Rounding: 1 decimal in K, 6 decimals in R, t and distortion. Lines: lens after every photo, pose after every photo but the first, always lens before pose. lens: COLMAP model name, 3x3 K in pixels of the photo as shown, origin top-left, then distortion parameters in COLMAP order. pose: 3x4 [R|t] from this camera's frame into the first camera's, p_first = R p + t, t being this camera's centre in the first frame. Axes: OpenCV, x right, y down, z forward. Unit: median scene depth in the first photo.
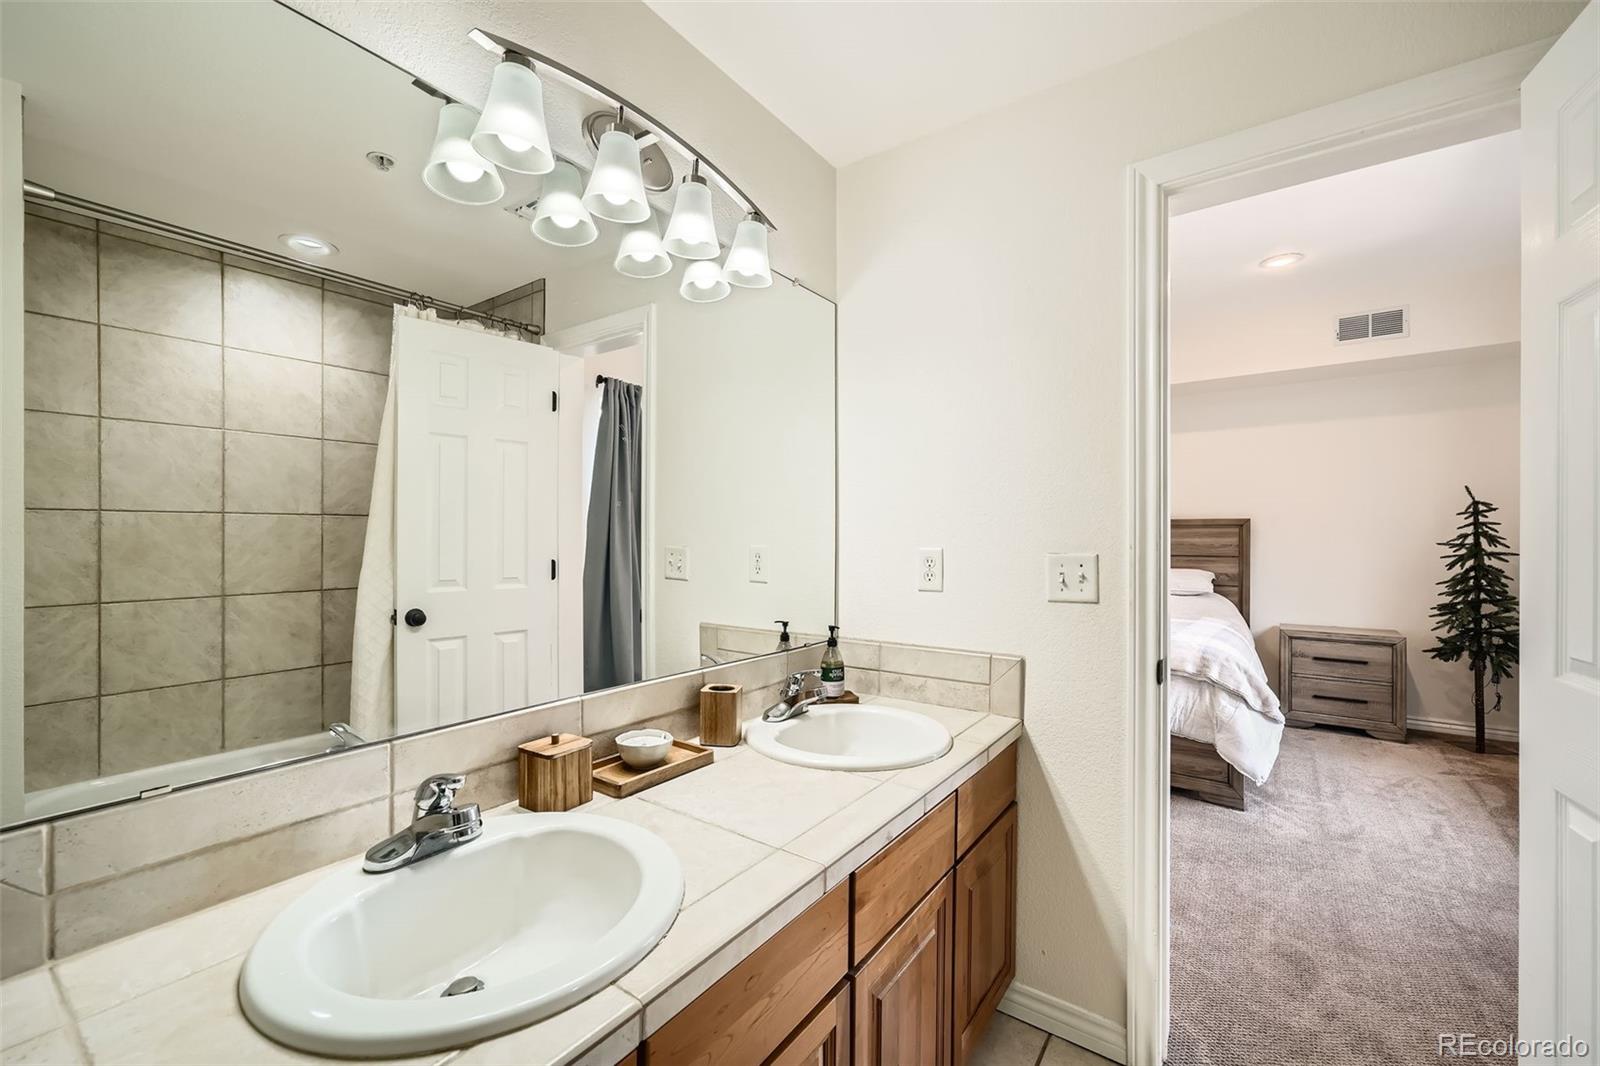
lens RADIAL K [[662.0, 0, 800.0], [0, 662.0, 534.4], [0, 0, 1]] dist [-0.004627, 0.002749]
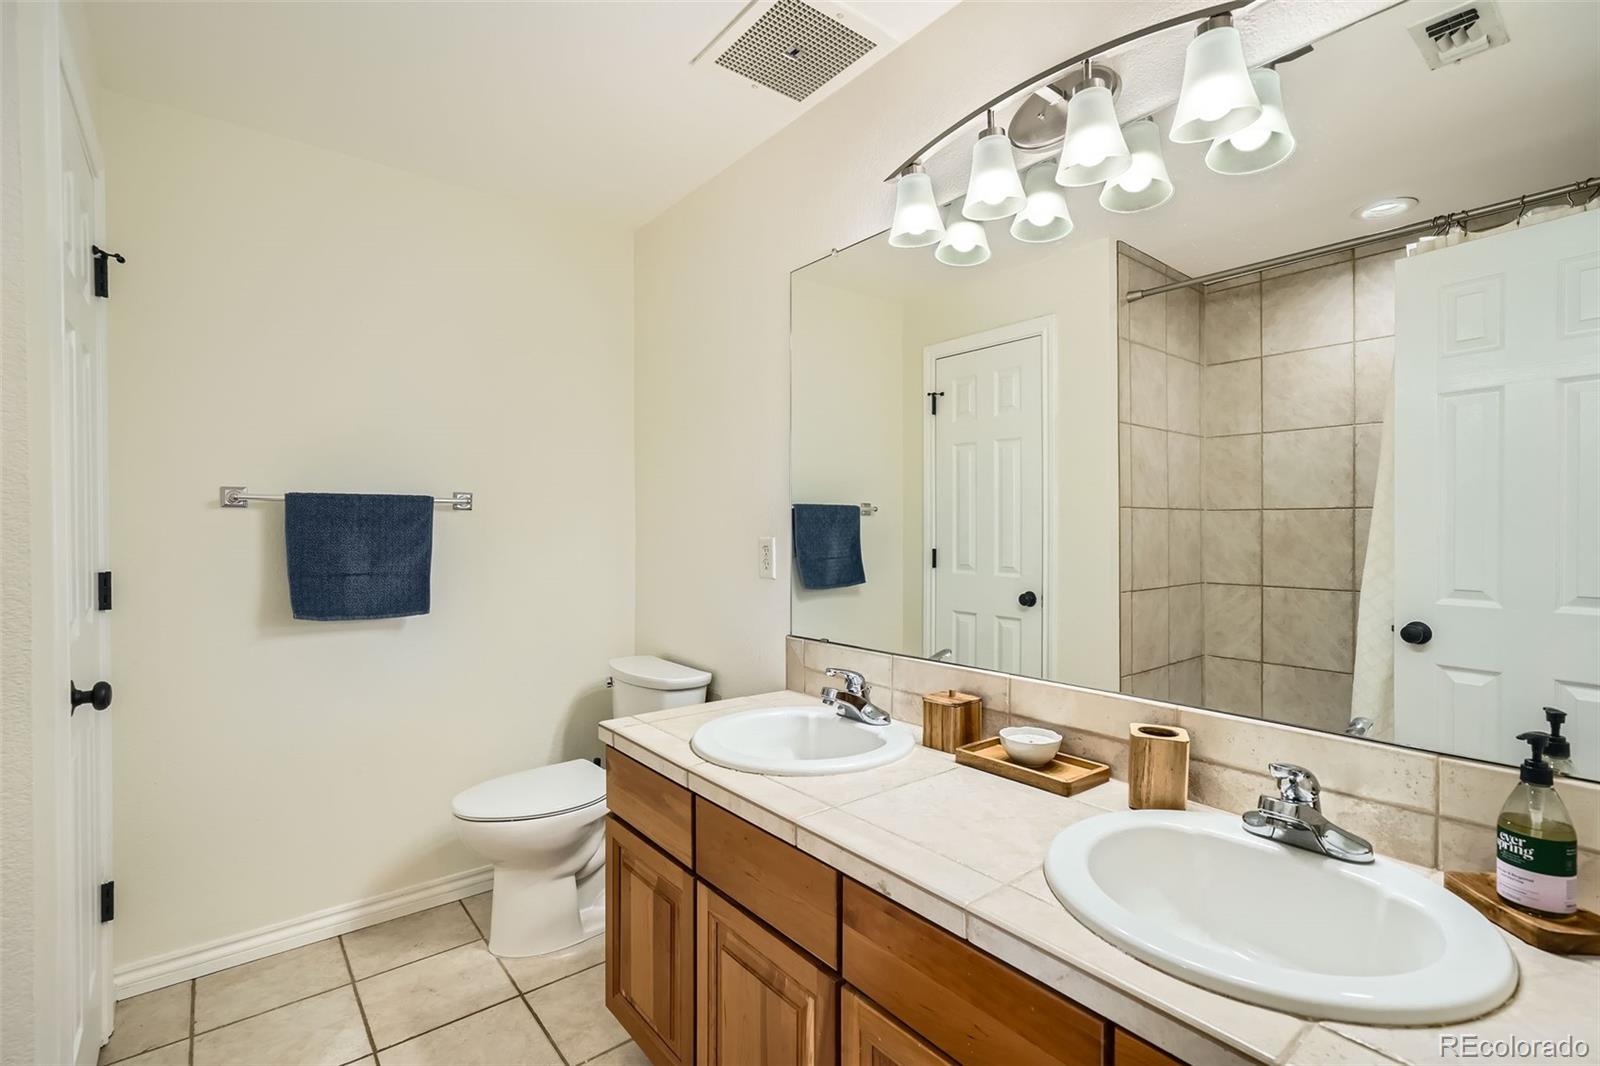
lens RADIAL K [[745.4, 0, 793.7], [0, 745.4, 525.4], [0, 0, 1]] dist [0.016736, 0.000232]
pose [[-0.268741, -0.009789, -0.963163, 0.504916], [-0.005835, 0.999947, -0.008535, 0.009802], [0.963195, 0.003326, -0.268784, 0.543594]]
